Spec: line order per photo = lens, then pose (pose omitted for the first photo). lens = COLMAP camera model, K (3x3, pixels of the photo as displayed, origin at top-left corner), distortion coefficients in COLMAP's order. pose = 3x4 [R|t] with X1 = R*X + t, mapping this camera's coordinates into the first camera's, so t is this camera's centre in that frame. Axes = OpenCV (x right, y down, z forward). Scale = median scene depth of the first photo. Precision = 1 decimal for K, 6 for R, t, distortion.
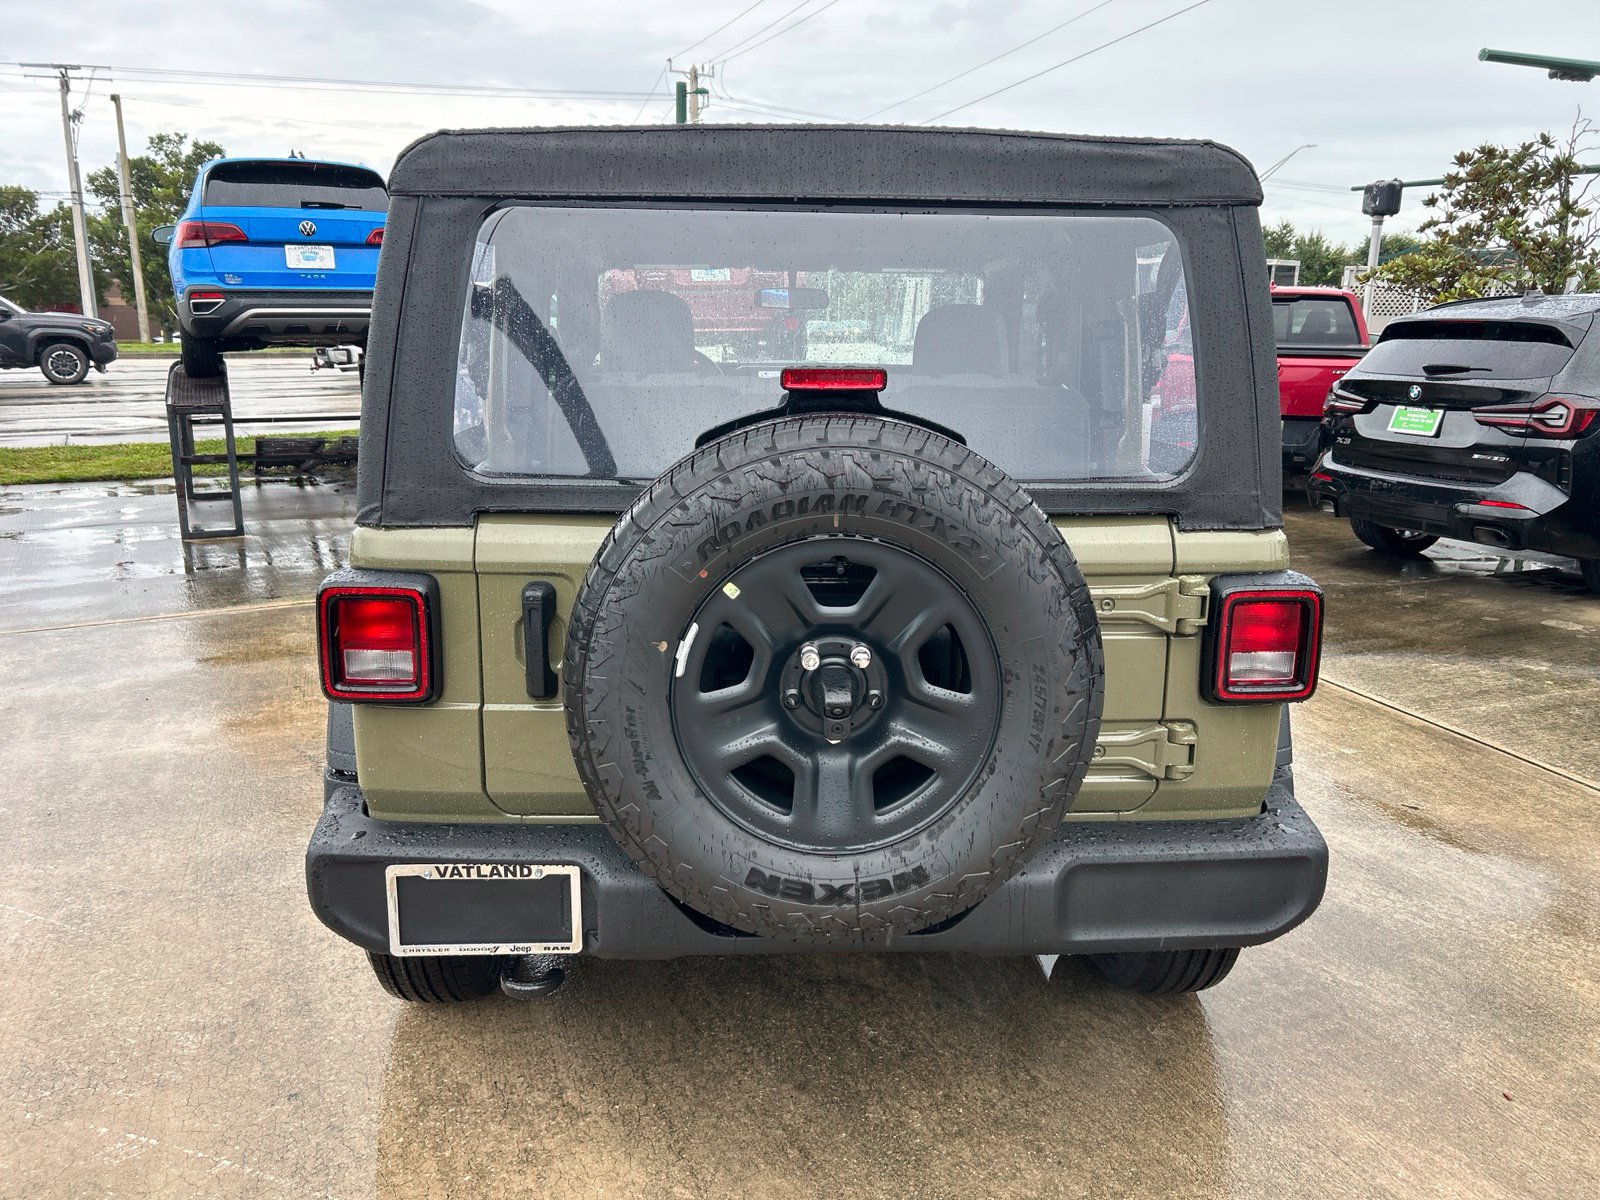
lens RADIAL K [[1203.0, 0, 797.6], [0, 1203.0, 593.2], [0, 0, 1]] dist [0.047325, -0.049233]
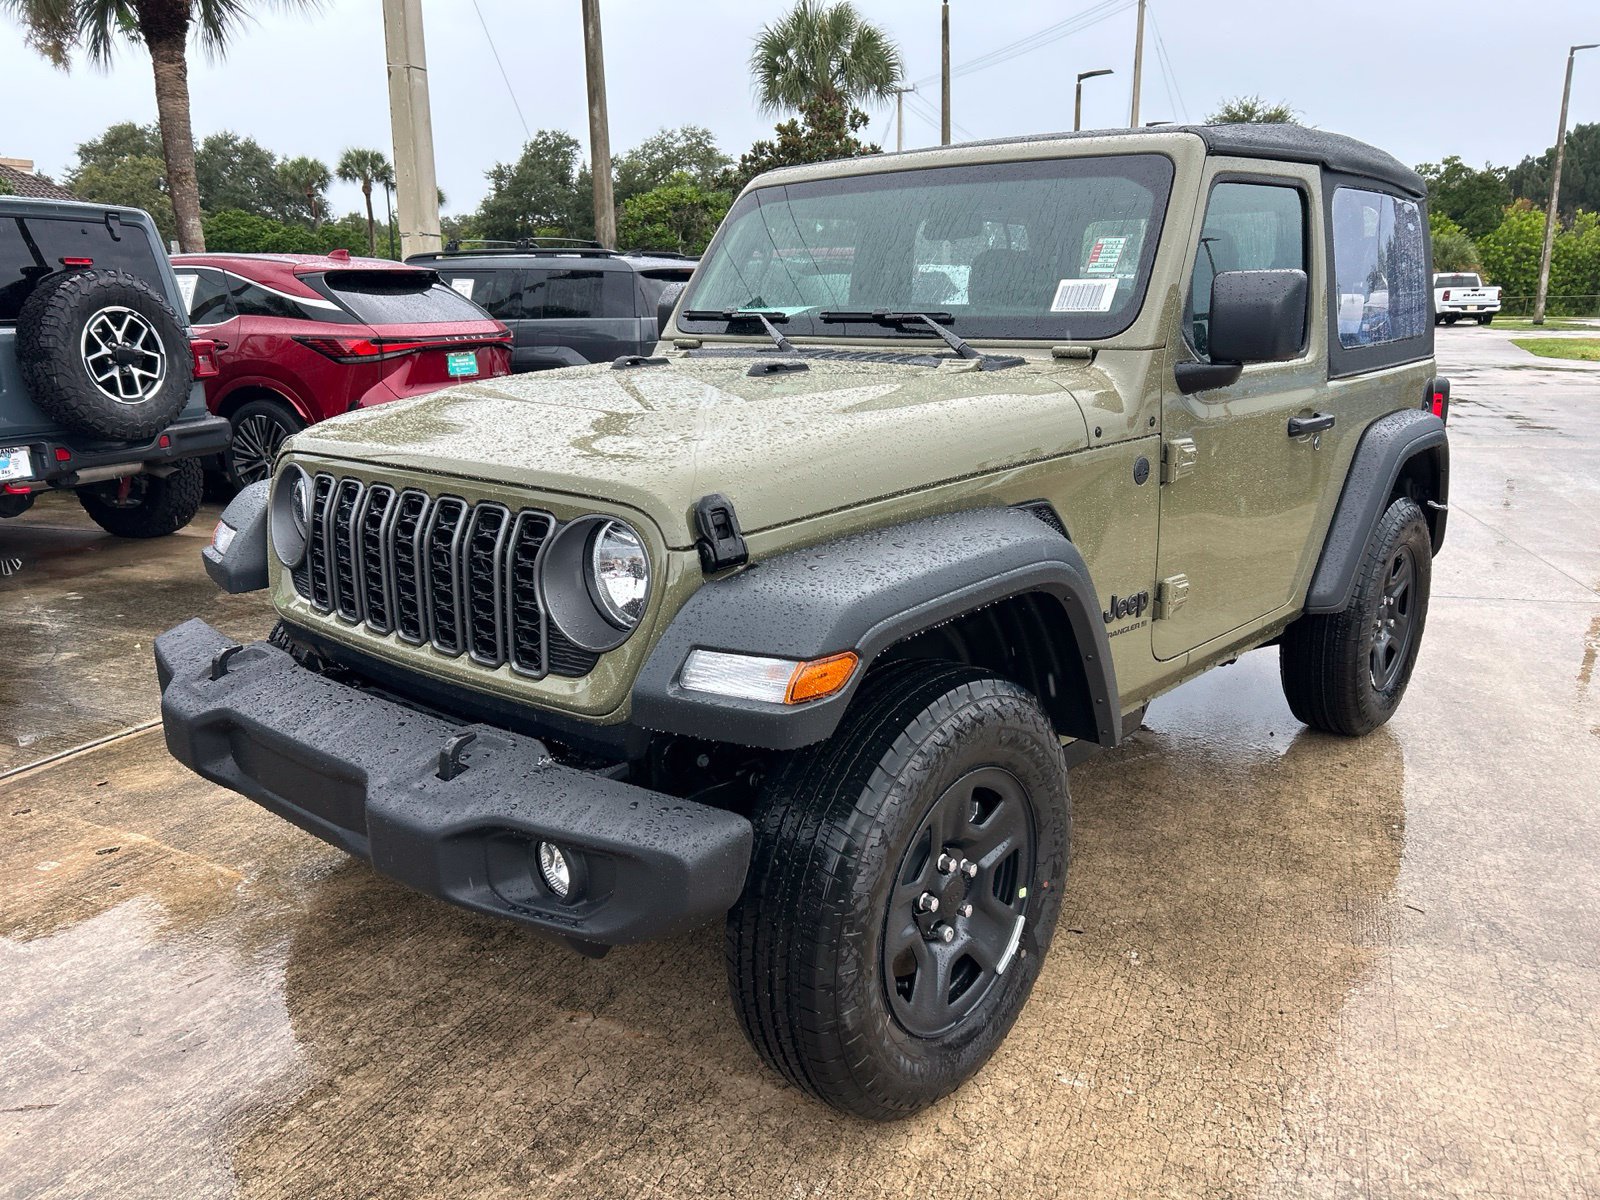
lens RADIAL K [[1203.0, 0, 790.3], [0, 1203.0, 611.5], [0, 0, 1]] dist [0.047325, -0.049233]
pose [[-0.726125, -0.176069, 0.664637, -0.815780], [0.155446, 0.899589, 0.408137, -0.545973], [-0.669760, 0.399673, -0.625845, 2.557562]]
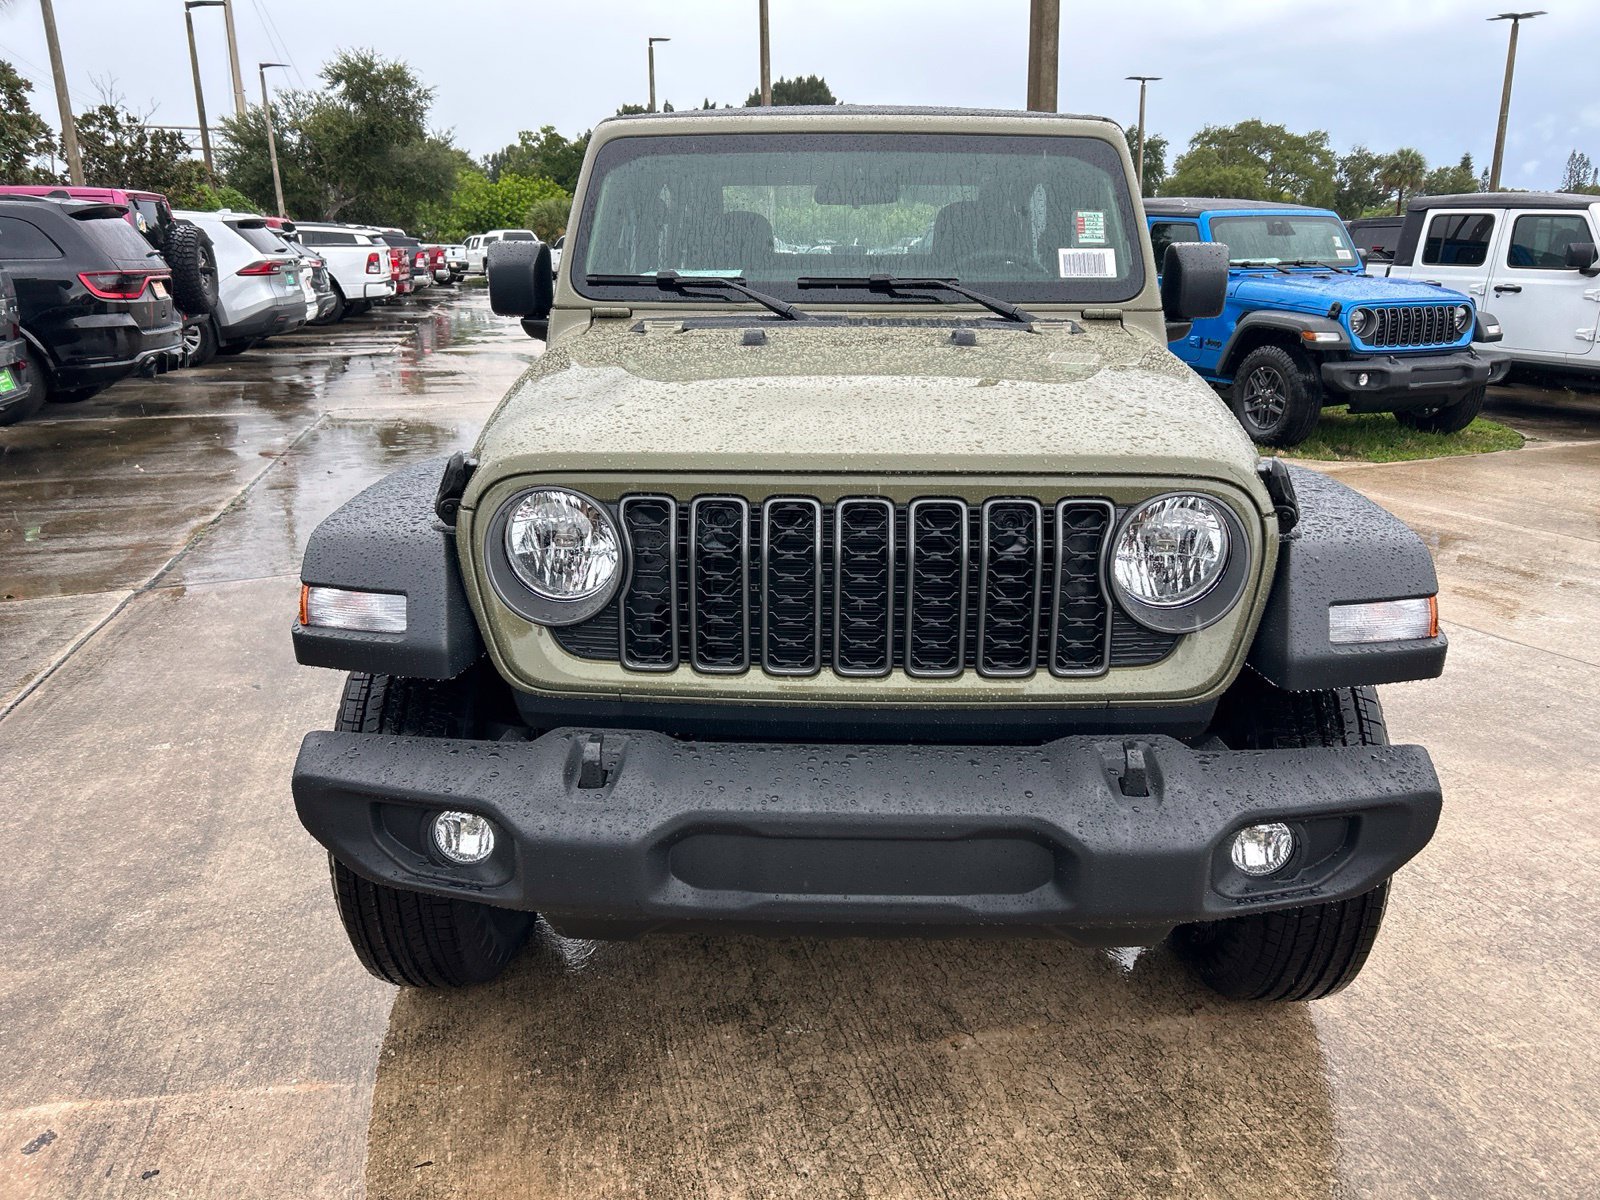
lens RADIAL K [[1203.0, 0, 810.9], [0, 1203.0, 601.8], [0, 0, 1]] dist [0.047325, -0.049233]
pose [[-0.997837, -0.030611, 0.058168, -0.046568], [0.001619, 0.873221, 0.487322, -0.612096], [-0.065711, 0.486363, -0.871283, 2.827601]]
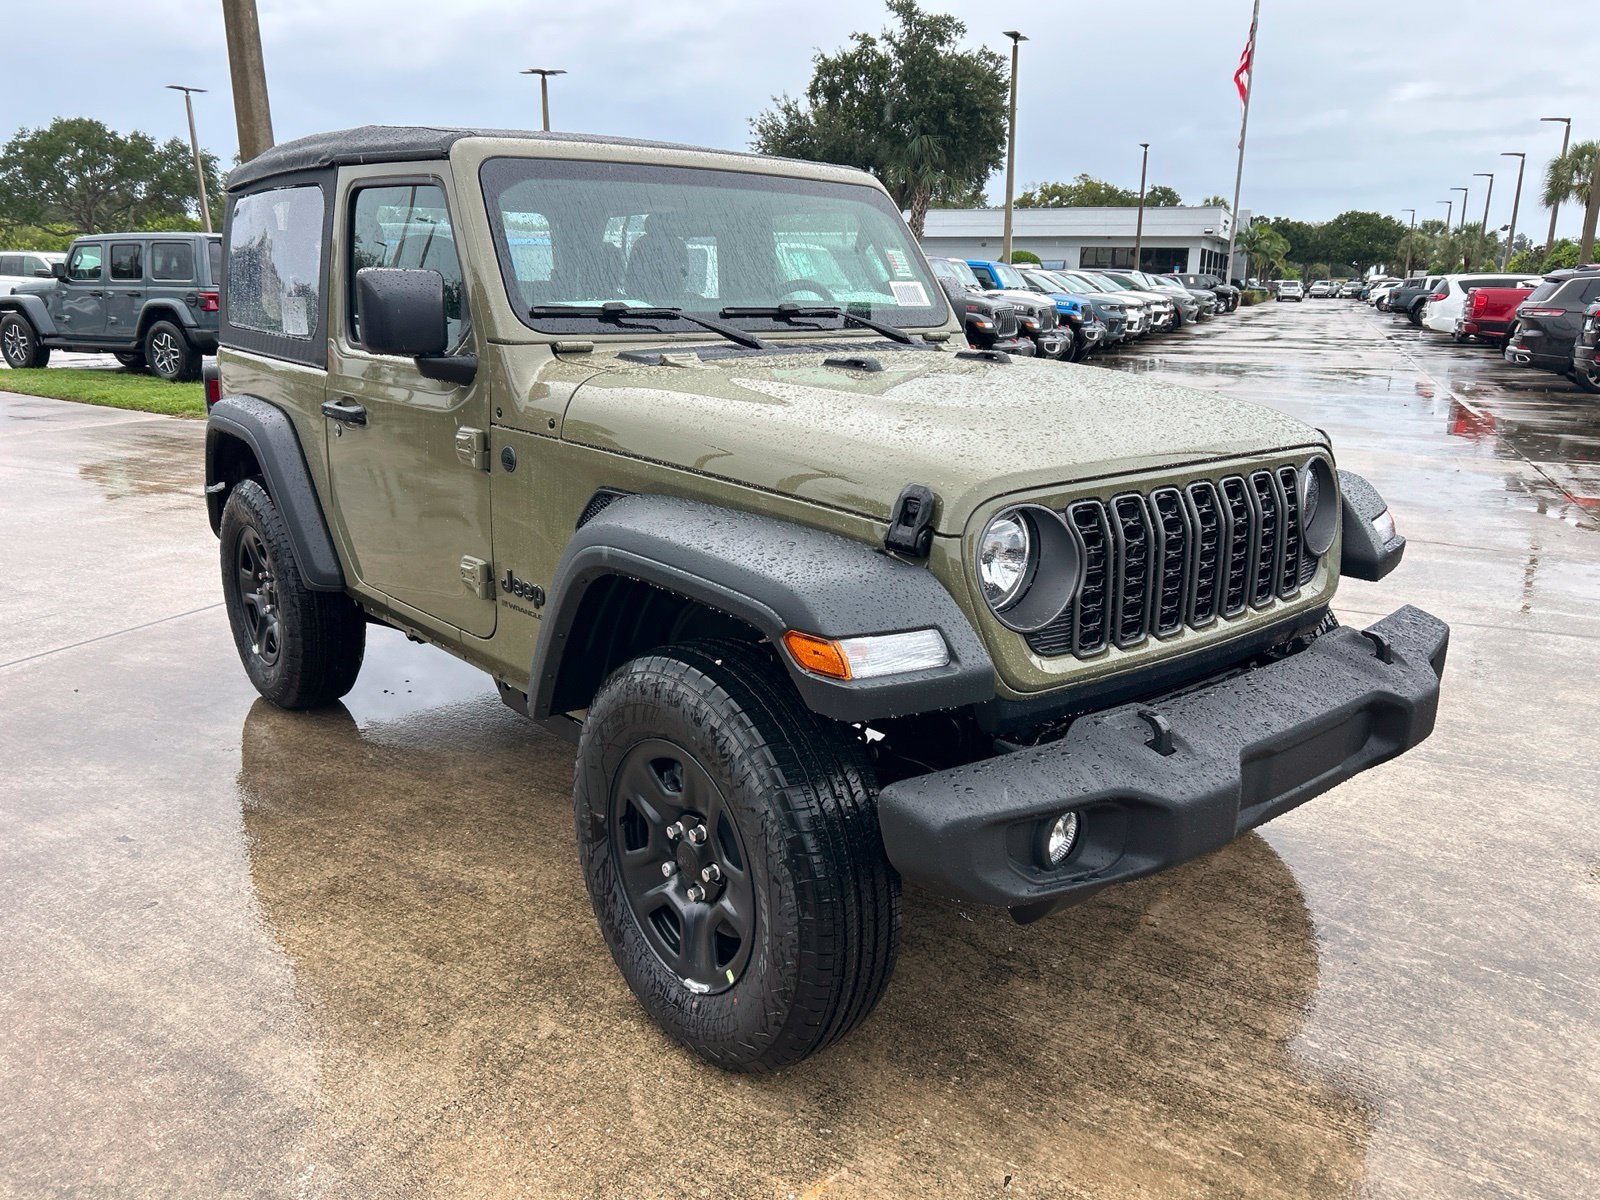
lens RADIAL K [[1203.0, 0, 803.5], [0, 1203.0, 594.0], [0, 0, 1]] dist [0.047325, -0.049233]
pose [[-0.788951, 0.135762, -0.599270, 0.757460], [-0.156677, 0.898600, 0.409842, -0.564415], [0.594145, 0.417237, -0.687681, 2.646882]]
